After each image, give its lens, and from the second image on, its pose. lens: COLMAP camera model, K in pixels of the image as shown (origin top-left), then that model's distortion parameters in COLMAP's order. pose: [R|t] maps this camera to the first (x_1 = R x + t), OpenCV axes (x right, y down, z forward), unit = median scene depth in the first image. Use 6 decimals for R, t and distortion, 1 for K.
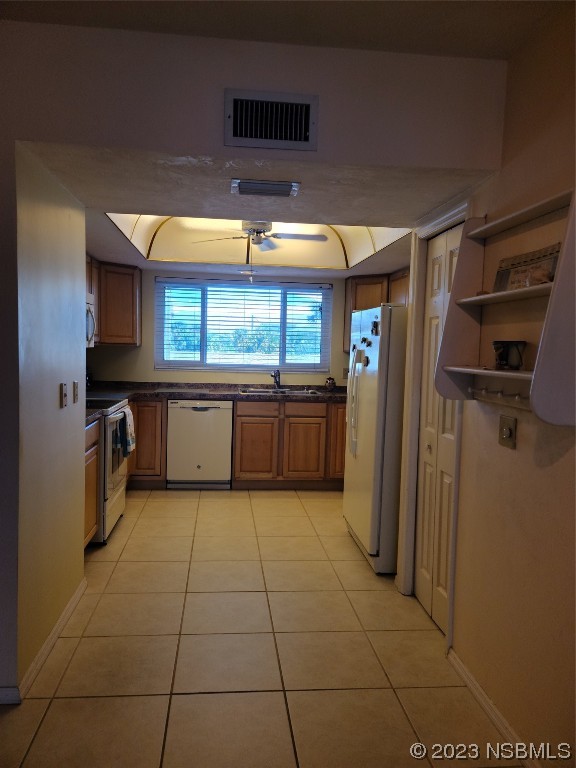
lens RADIAL K [[566.1, 0, 288.0], [0, 566.1, 384.0], [0, 0, 1]] dist [0.083951, -0.003592]
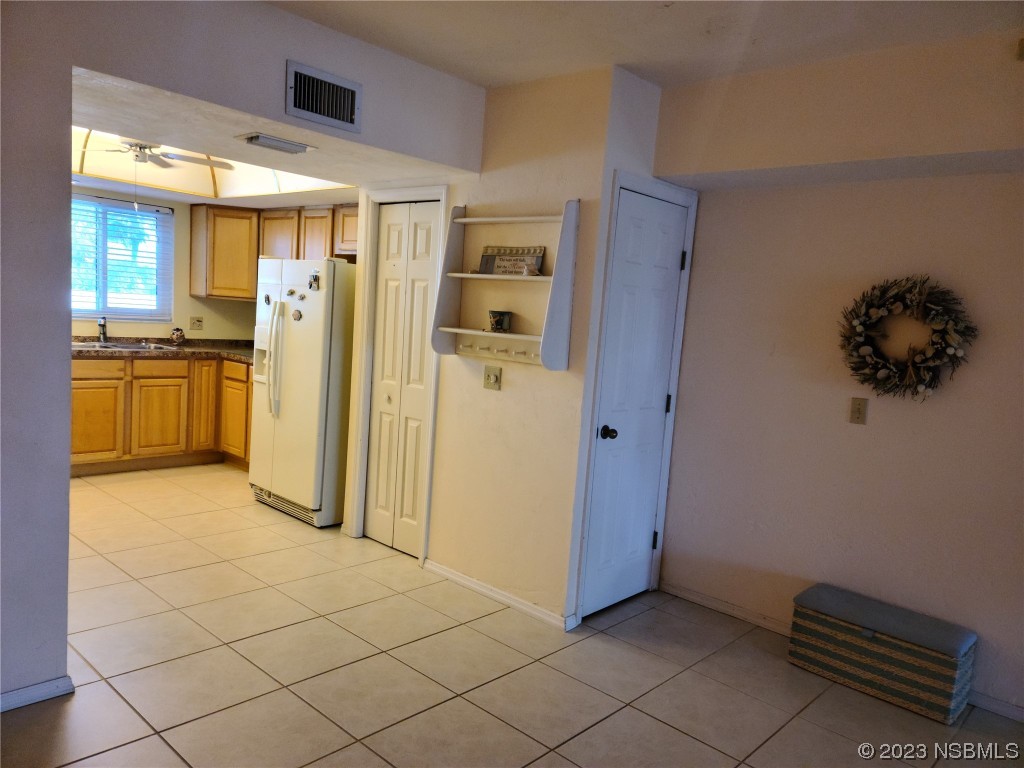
lens RADIAL K [[743.3, 0, 512.0], [0, 743.3, 384.0], [0, 0, 1]] dist [0.175710, 0.001318]
pose [[0.760659, -0.040048, 0.647915, -0.420823], [-0.004564, 0.997741, 0.067029, -0.011620], [-0.649136, -0.053943, 0.758757, -0.208187]]
